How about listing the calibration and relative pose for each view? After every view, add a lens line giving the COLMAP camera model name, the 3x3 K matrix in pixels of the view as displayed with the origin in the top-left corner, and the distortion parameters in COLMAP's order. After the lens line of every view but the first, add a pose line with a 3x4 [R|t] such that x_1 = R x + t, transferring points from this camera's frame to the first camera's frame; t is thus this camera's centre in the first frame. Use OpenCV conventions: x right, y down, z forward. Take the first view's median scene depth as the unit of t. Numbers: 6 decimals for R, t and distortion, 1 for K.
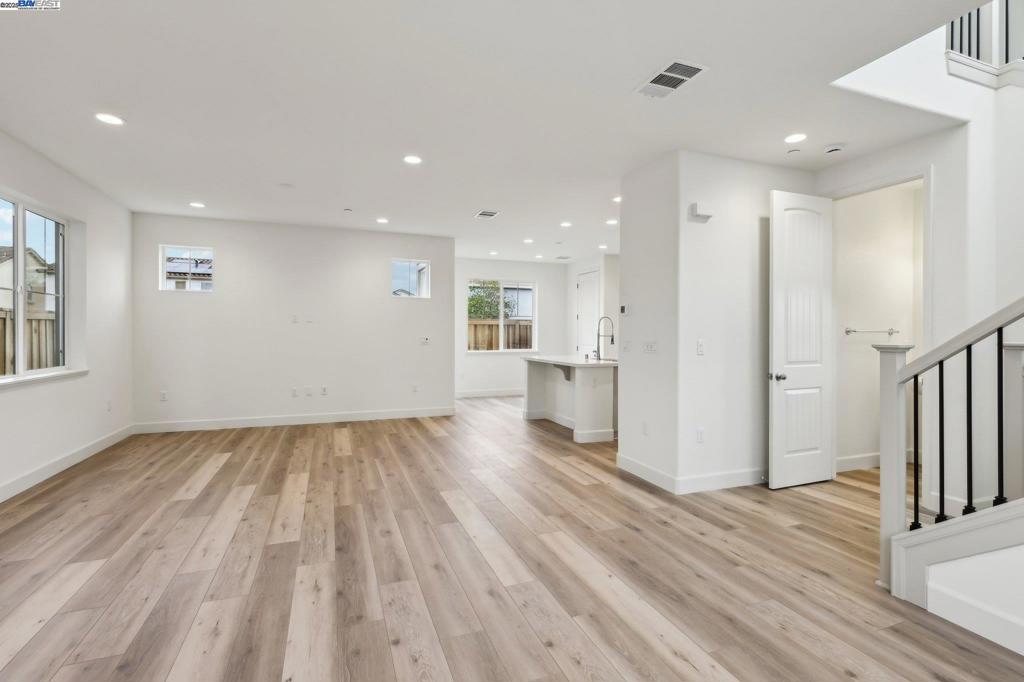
lens RADIAL K [[480.5, 0, 512.6], [0, 480.5, 333.5], [0, 0, 1]] dist [-0.002236, -0.000150]
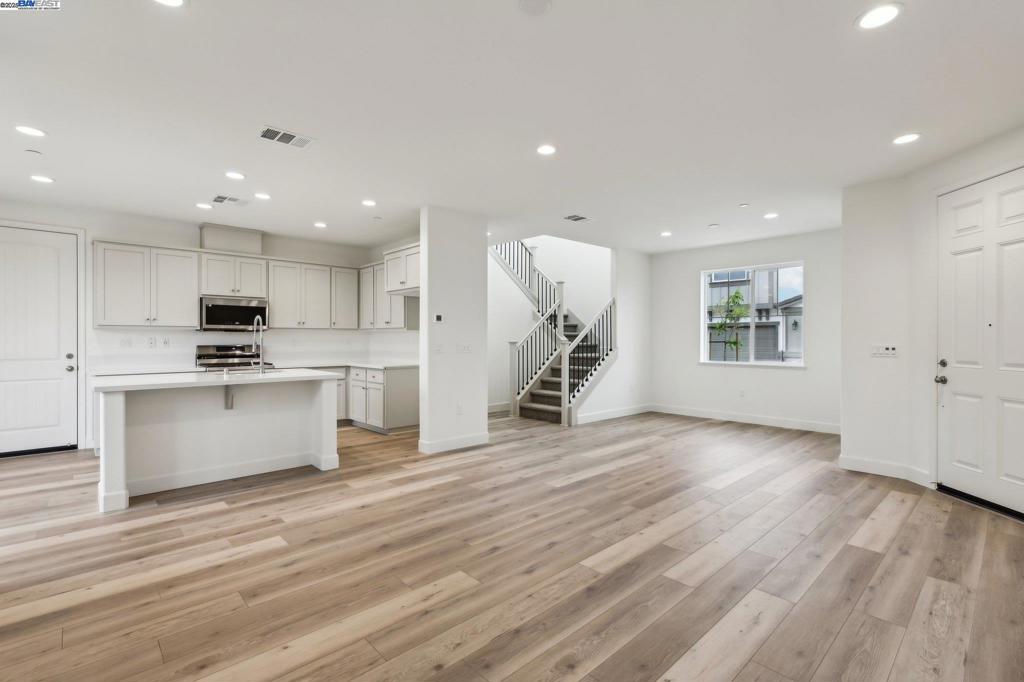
lens RADIAL K [[480.5, 0, 511.6], [0, 480.5, 342.3], [0, 0, 1]] dist [-0.002236, -0.000150]
pose [[-0.382212, -0.013578, 0.923975, -1.351722], [-0.001030, 0.999898, 0.014267, -0.010739], [-0.924074, 0.004501, -0.382186, 1.847485]]
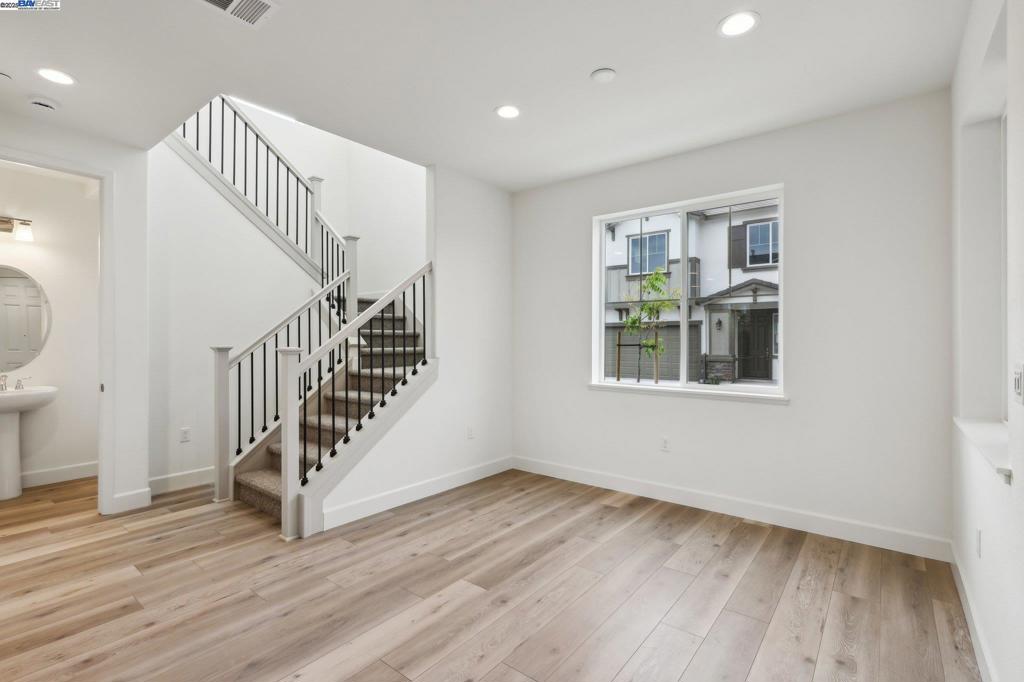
lens RADIAL K [[480.5, 0, 516.0], [0, 480.5, 340.2], [0, 0, 1]] dist [-0.002236, -0.000150]
pose [[-0.519715, -0.006630, 0.854314, -0.467416], [-0.001332, 0.999975, 0.006950, -0.004956], [-0.854338, 0.002475, -0.519711, 0.877807]]
